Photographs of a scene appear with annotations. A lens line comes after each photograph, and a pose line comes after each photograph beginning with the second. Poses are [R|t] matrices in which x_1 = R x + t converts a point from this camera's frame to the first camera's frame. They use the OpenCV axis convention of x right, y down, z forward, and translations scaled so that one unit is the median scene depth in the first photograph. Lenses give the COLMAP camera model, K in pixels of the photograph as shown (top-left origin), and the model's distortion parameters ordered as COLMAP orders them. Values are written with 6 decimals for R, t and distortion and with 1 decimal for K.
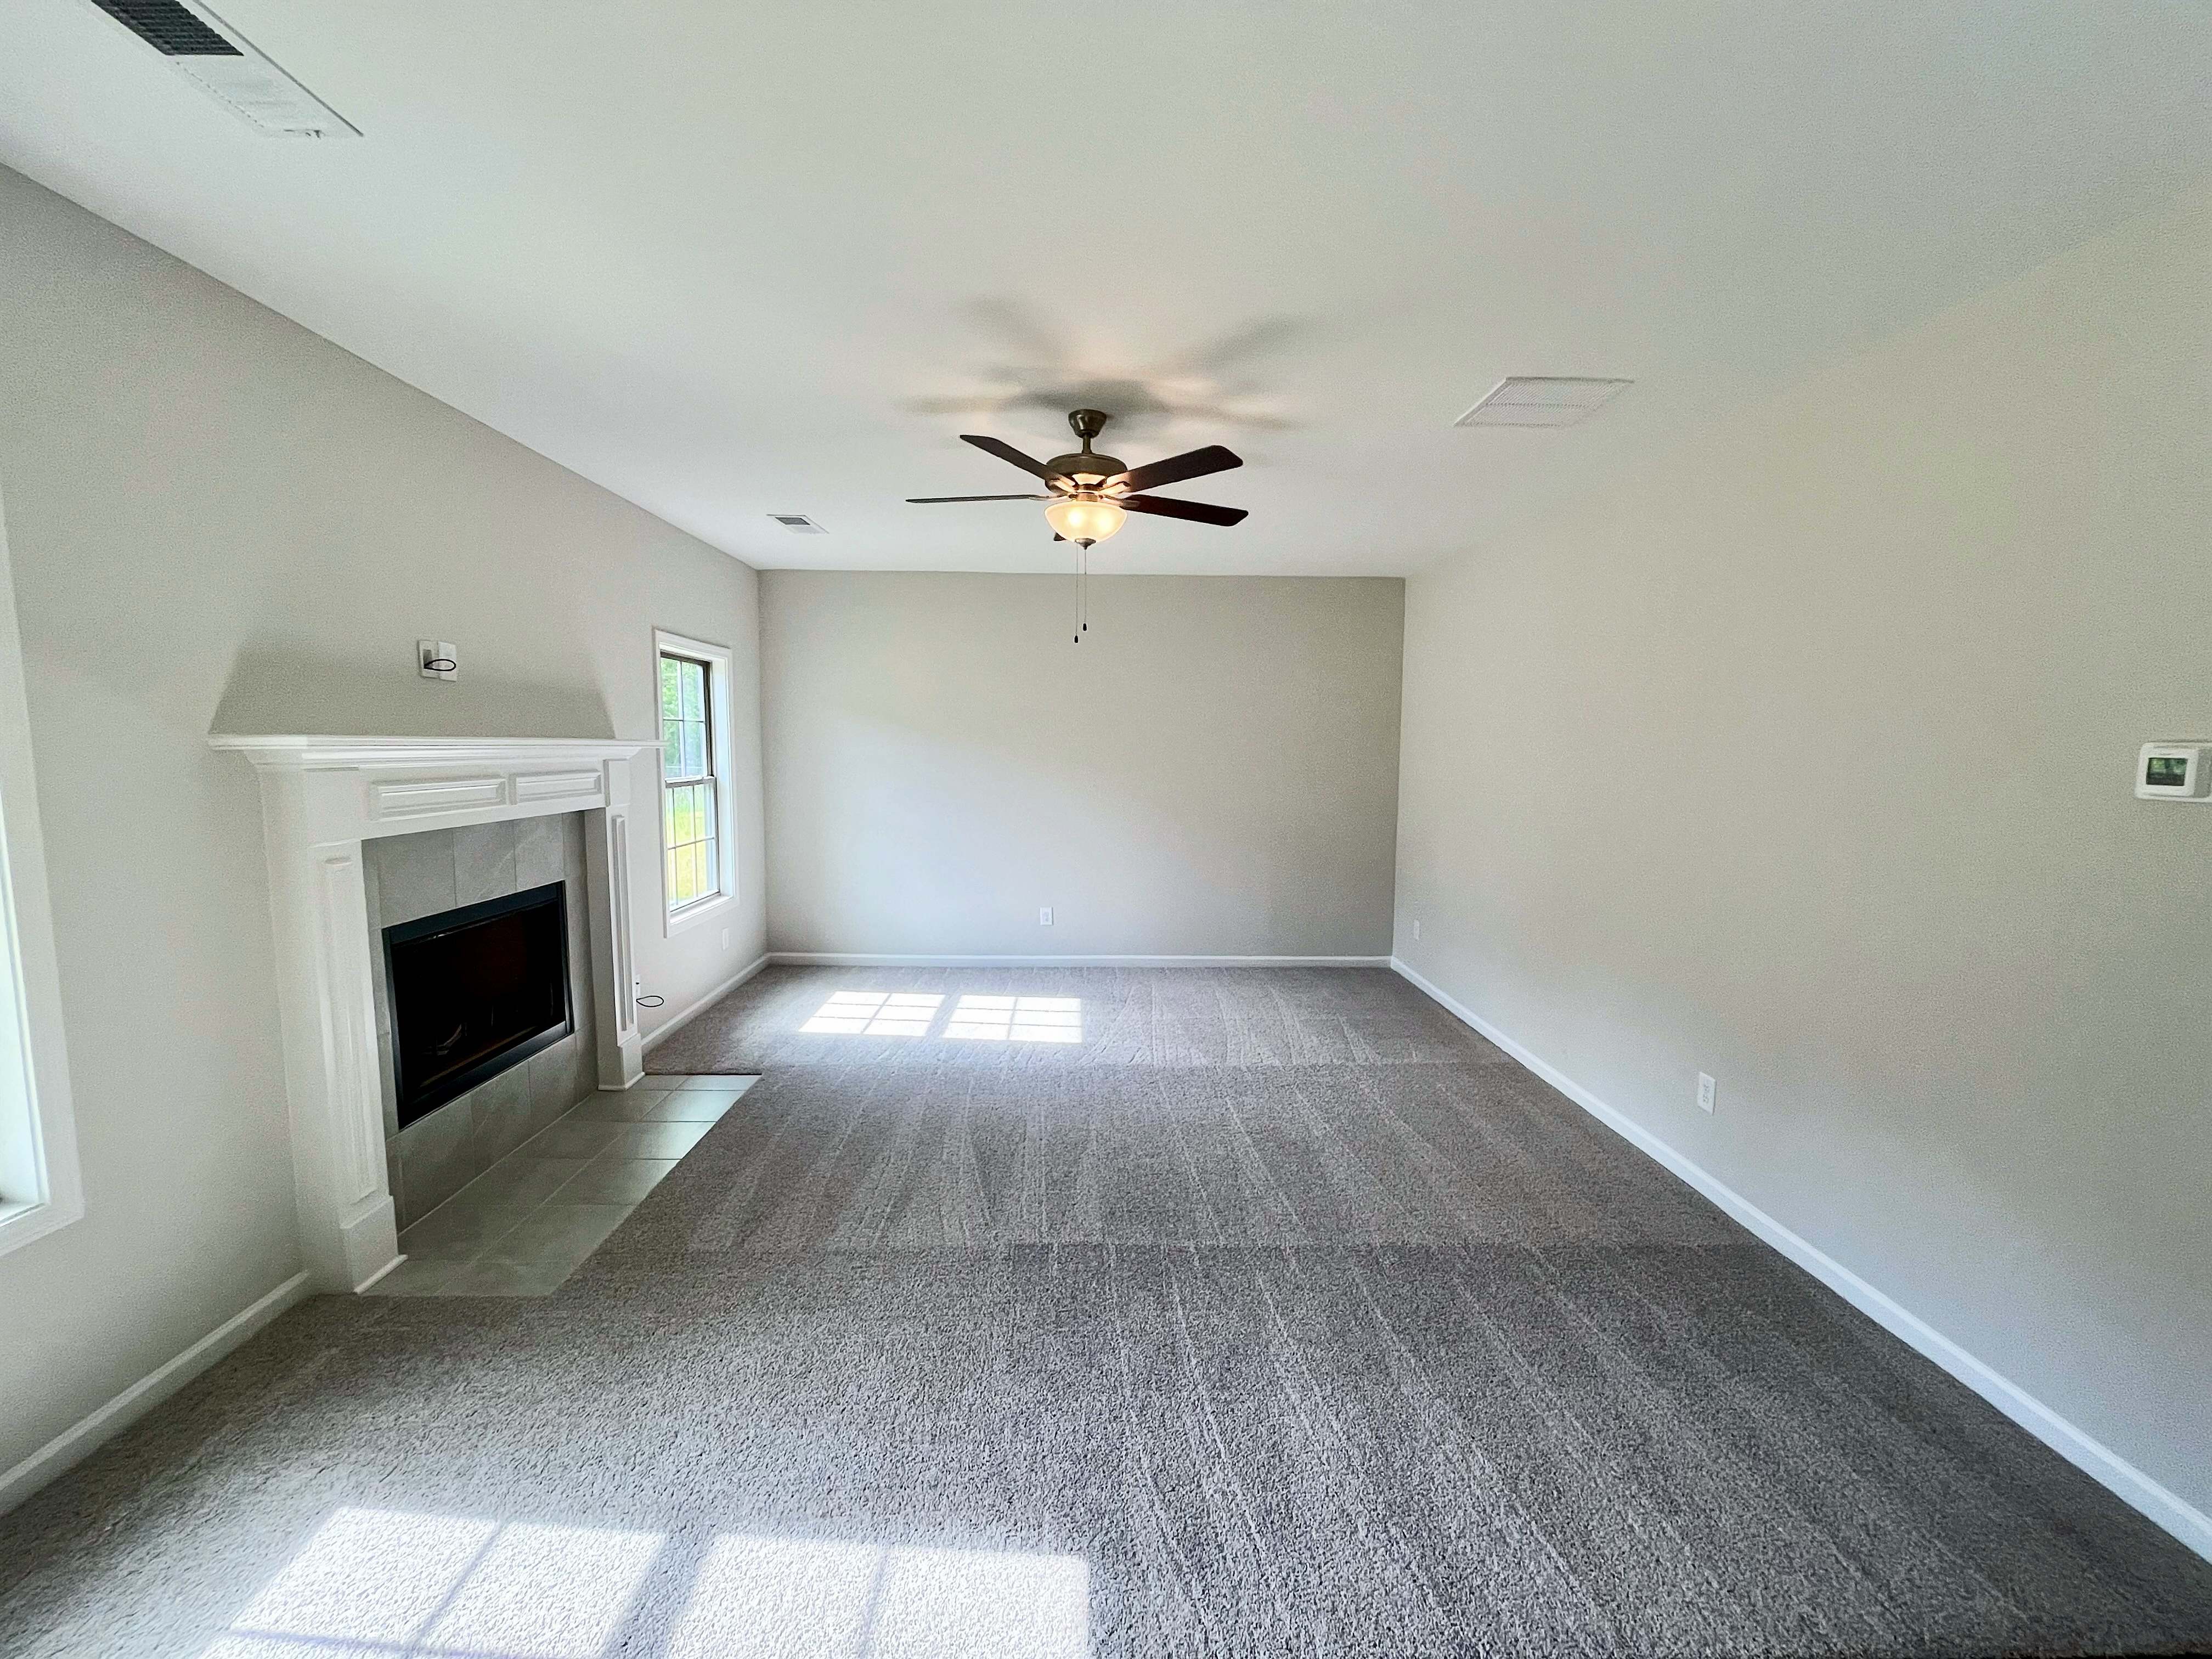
lens RADIAL K [[889.5, 0, 1096.0], [0, 889.5, 827.7], [0, 0, 1]] dist [0.000353, 0.000081]
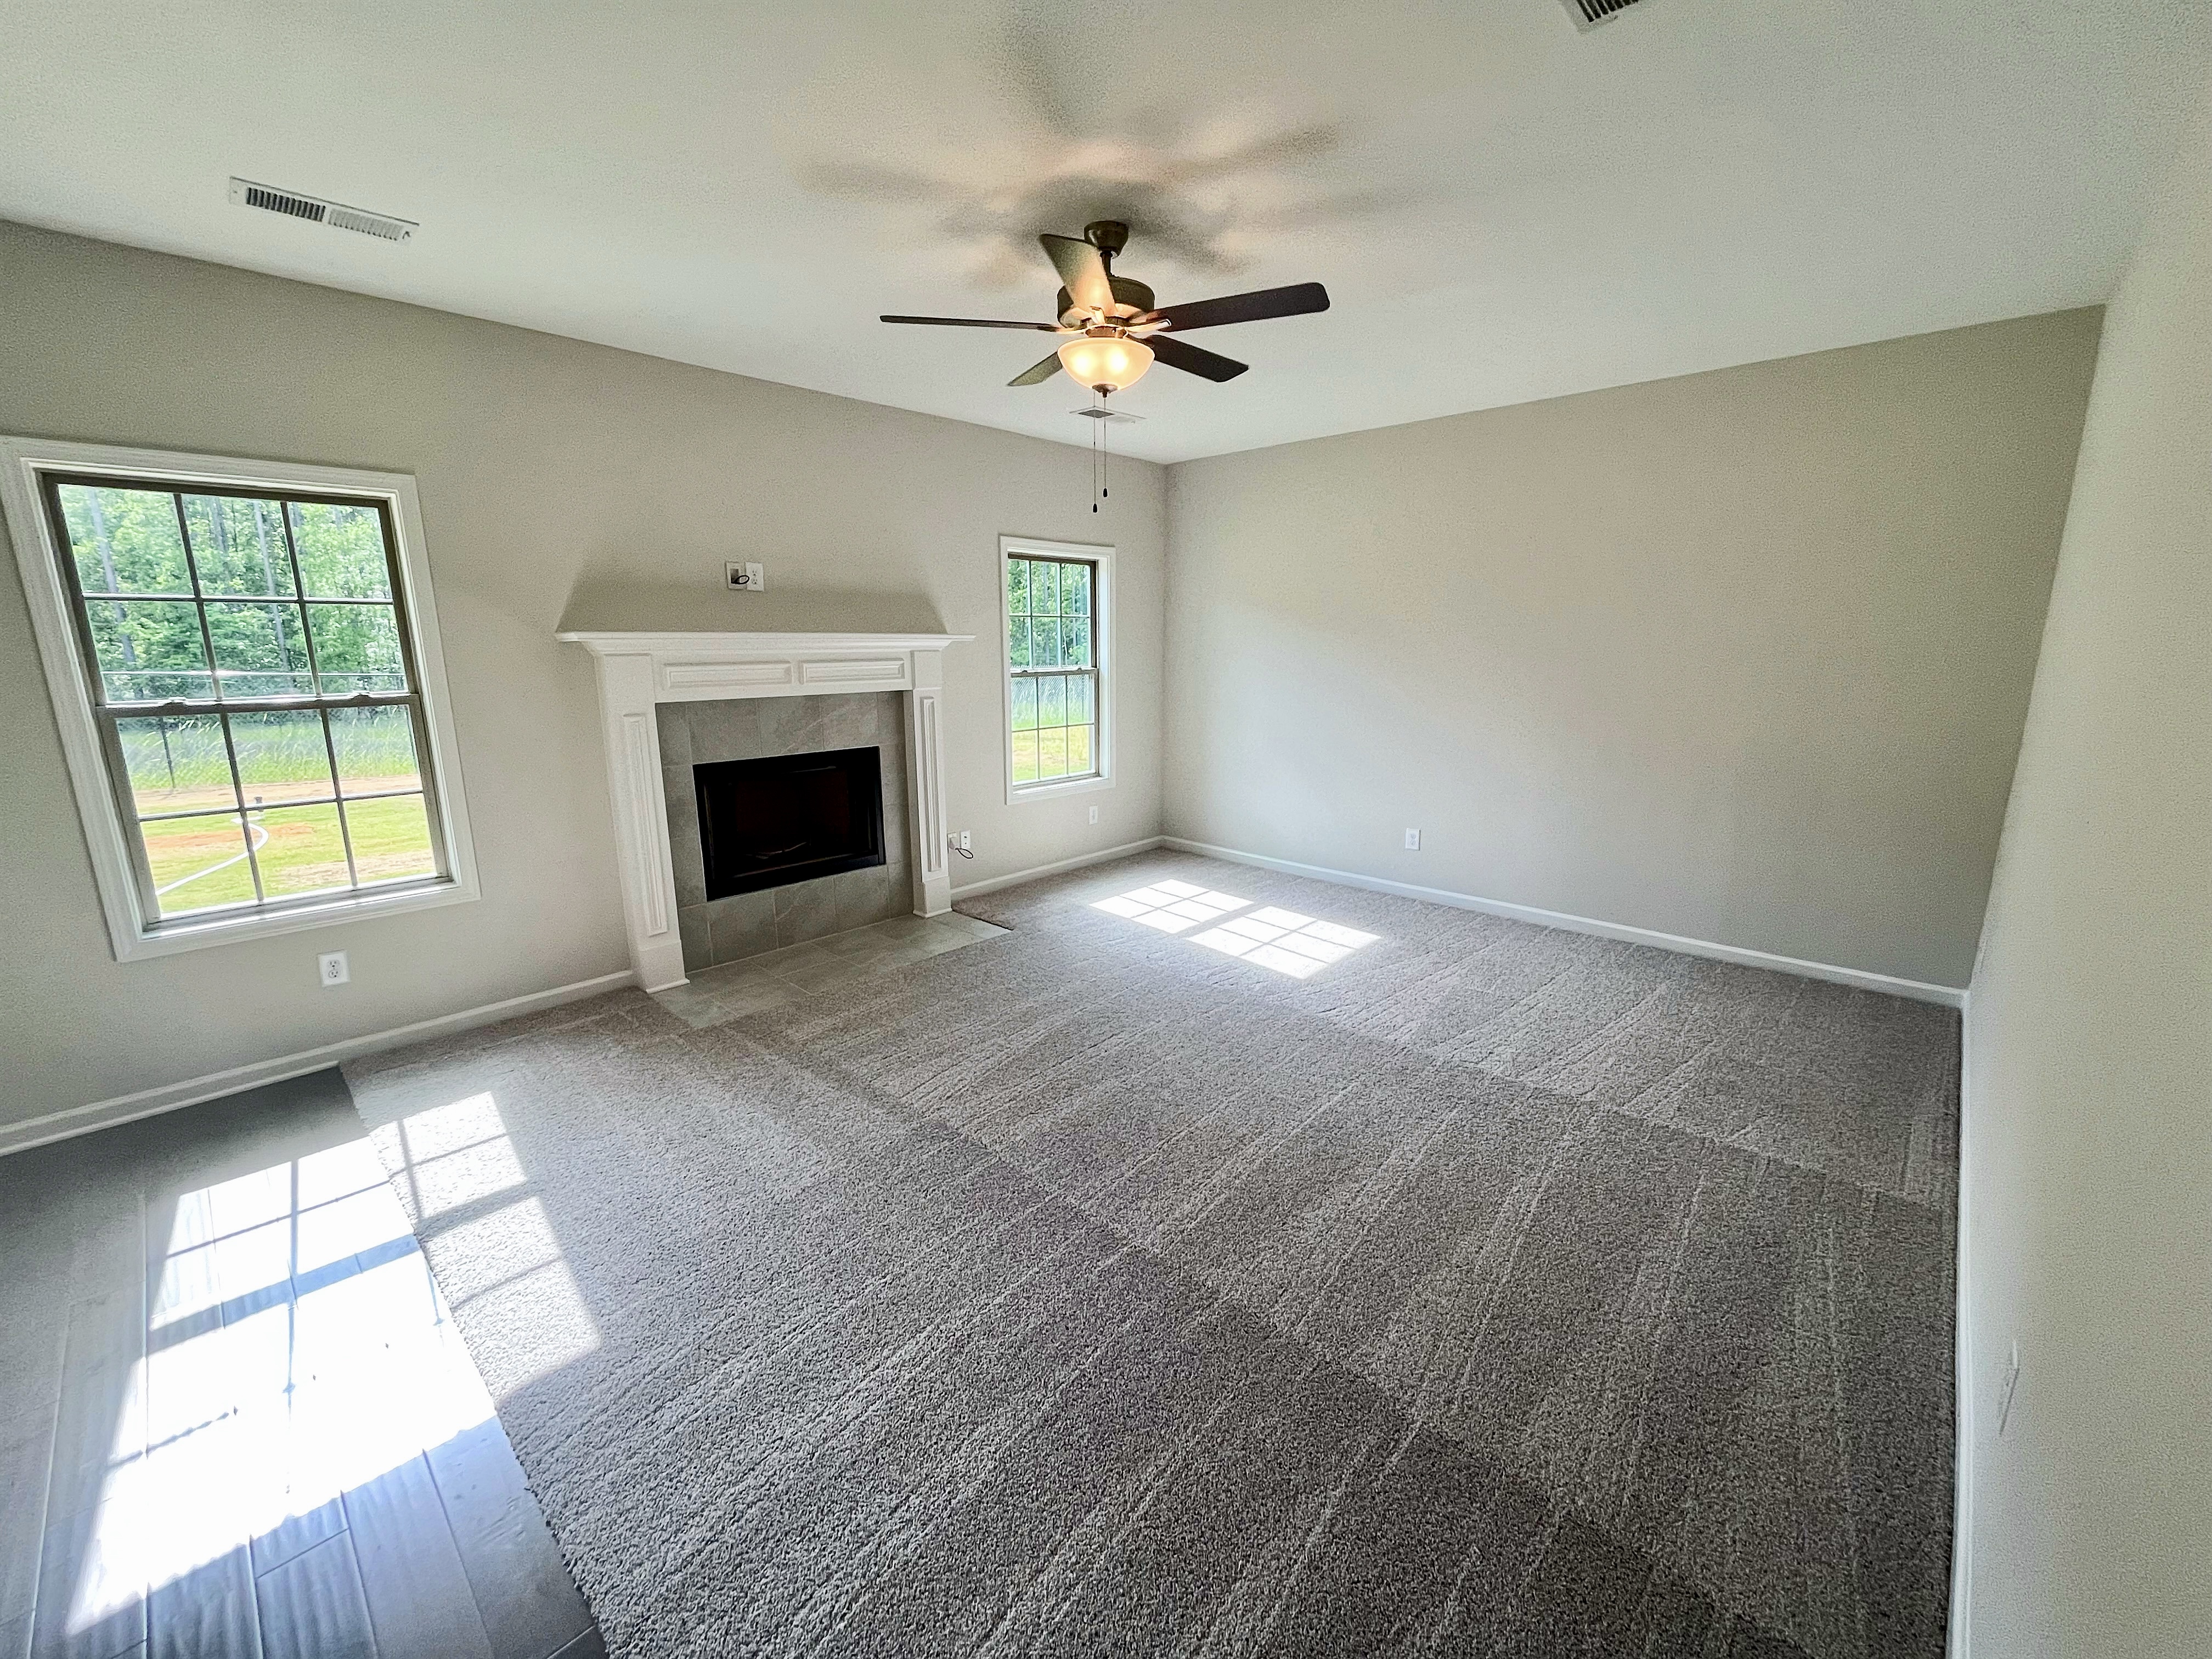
lens RADIAL K [[889.5, 0, 1096.0], [0, 889.5, 827.7], [0, 0, 1]] dist [0.000353, 0.000081]
pose [[0.710284, 0.135794, -0.690692, 0.509327], [-0.056841, 0.989076, 0.136005, -0.016371], [0.701616, -0.057343, 0.710244, 0.293597]]
